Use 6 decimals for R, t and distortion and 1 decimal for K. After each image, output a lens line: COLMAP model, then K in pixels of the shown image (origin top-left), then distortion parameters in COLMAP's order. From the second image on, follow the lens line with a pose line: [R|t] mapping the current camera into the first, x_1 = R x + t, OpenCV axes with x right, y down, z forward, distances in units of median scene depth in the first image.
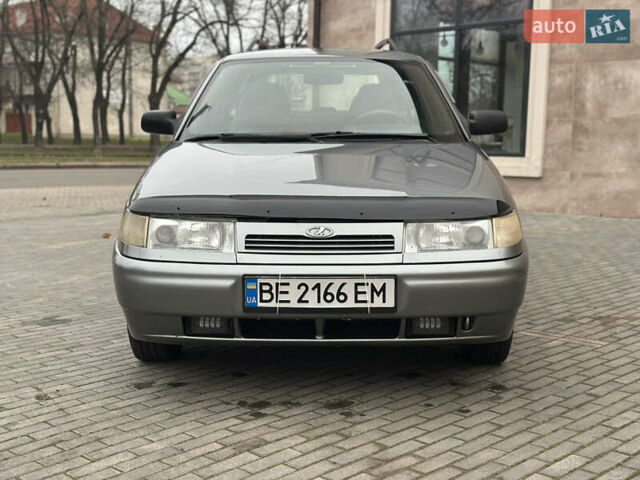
lens RADIAL K [[879.4, 0, 320.0], [0, 879.4, 240.0], [0, 0, 1]] dist [0.099697, -0.028662]
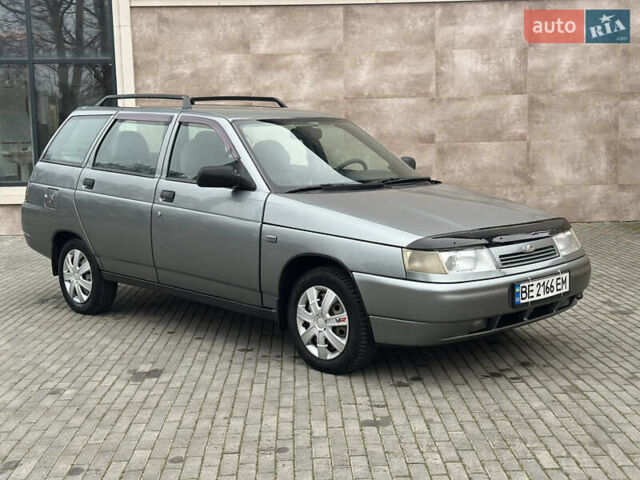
lens RADIAL K [[879.4, 0, 320.0], [0, 879.4, 240.0], [0, 0, 1]] dist [0.099697, -0.028662]
pose [[0.699465, -0.095919, 0.708200, -1.335337], [0.107343, 0.993811, 0.028583, -0.106136], [-0.706559, 0.056027, 0.705433, 0.196152]]
